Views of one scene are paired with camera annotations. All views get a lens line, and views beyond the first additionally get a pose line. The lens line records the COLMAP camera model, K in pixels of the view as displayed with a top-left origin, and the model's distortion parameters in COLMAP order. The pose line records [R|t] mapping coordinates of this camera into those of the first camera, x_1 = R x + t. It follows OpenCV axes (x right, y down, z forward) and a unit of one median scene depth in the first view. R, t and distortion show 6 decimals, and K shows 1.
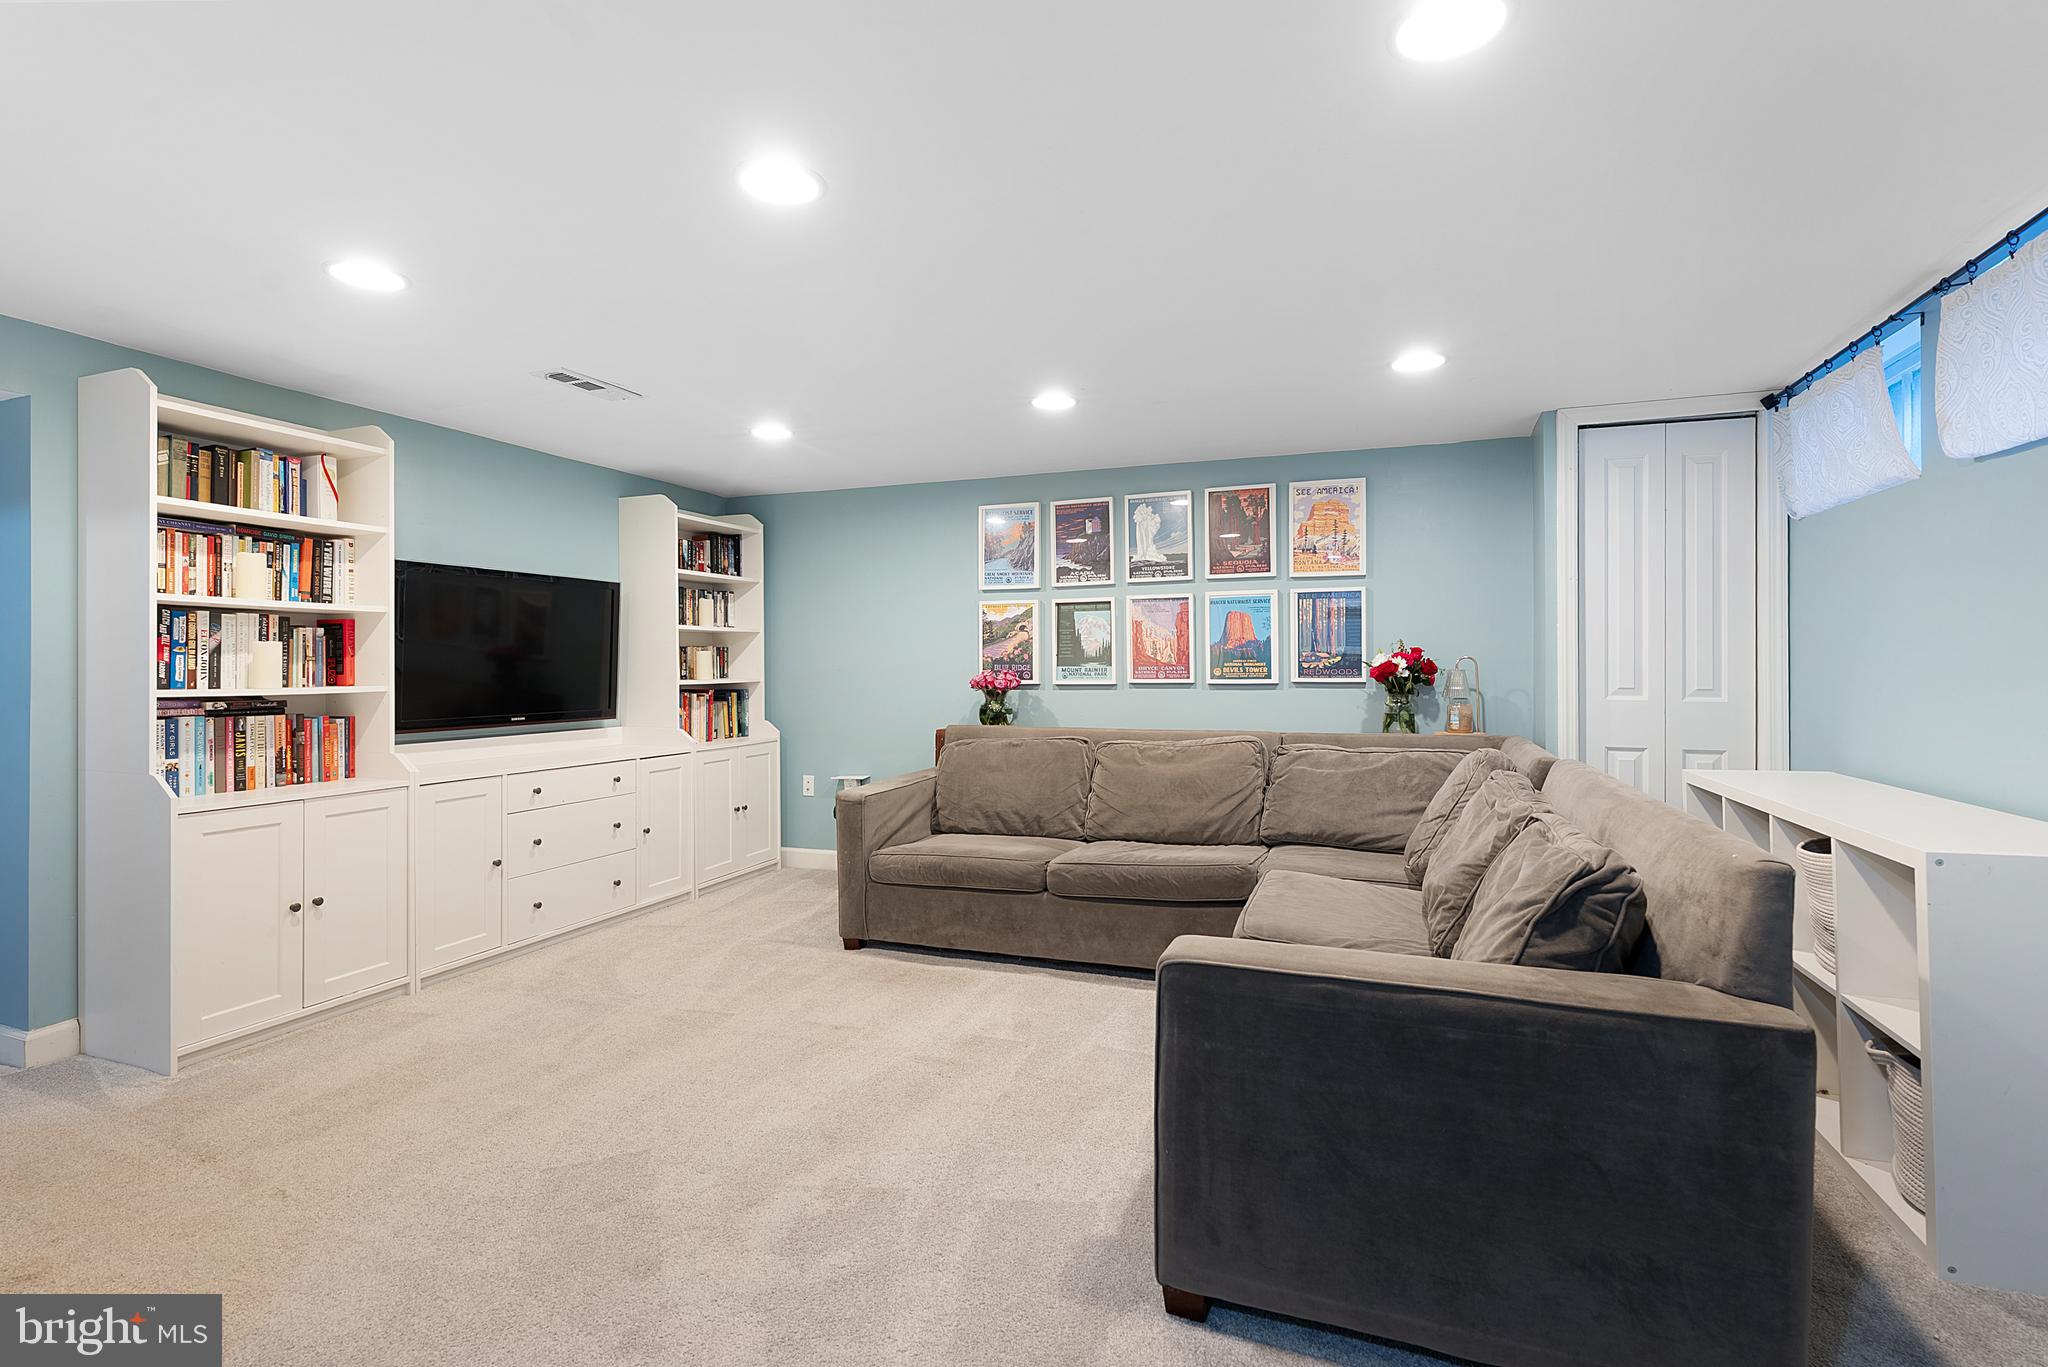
lens RADIAL K [[932.5, 0, 1028.1], [0, 932.5, 665.7], [0, 0, 1]] dist [-0.008575, 0.004050]
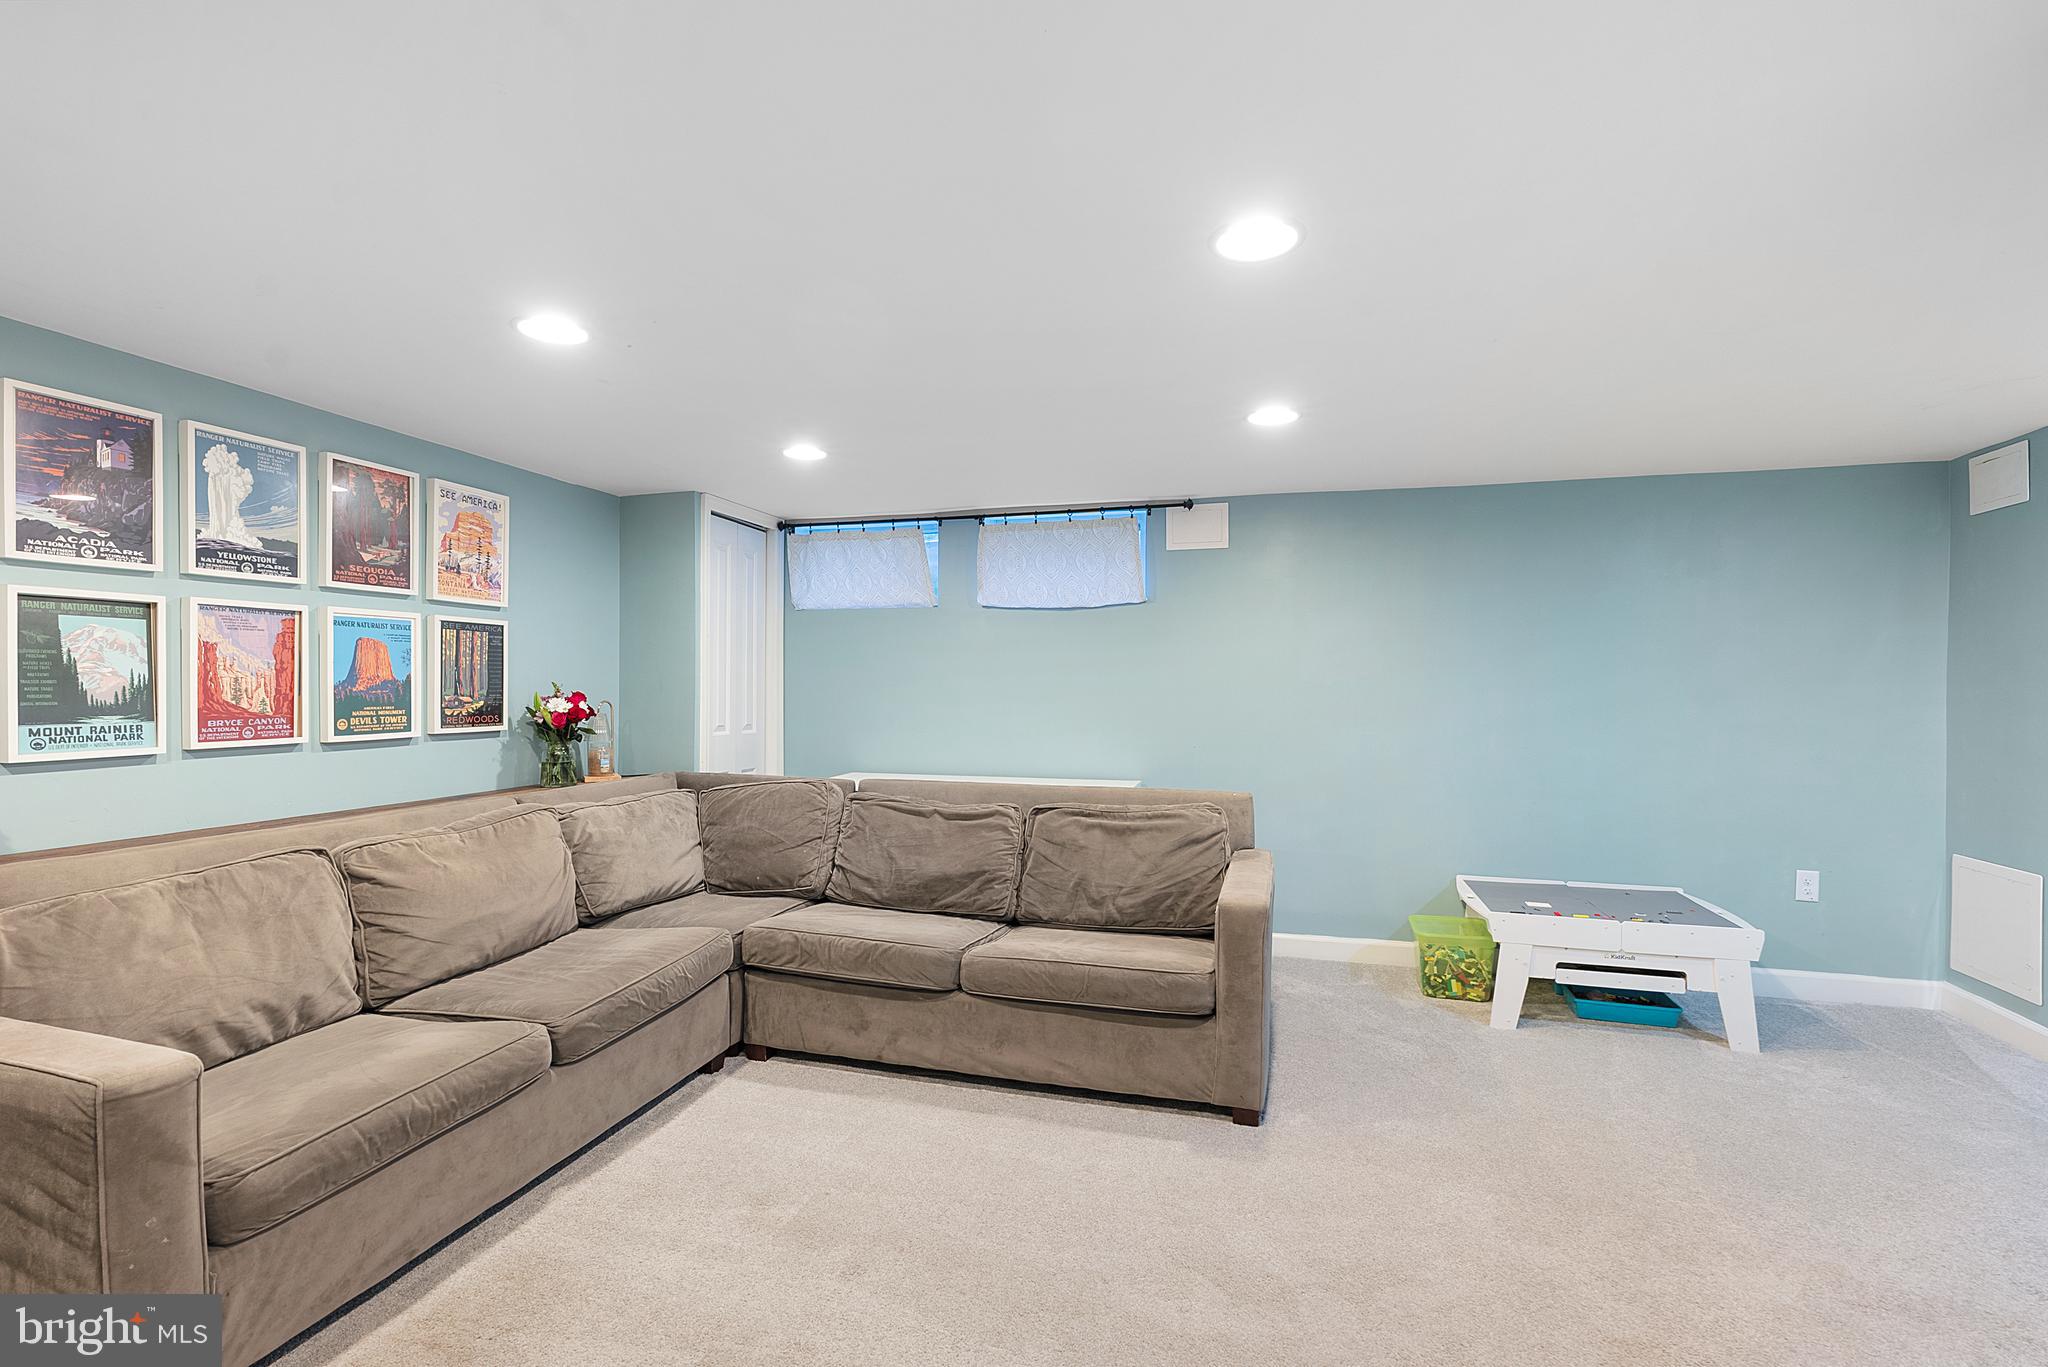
lens RADIAL K [[932.5, 0, 1005.2], [0, 932.5, 685.5], [0, 0, 1]] dist [-0.008575, 0.004050]
pose [[-0.065221, 0.006407, 0.997850, -0.494261], [0.000916, 0.999979, -0.006361, -0.016856], [-0.997870, 0.000499, -0.065226, 0.542296]]
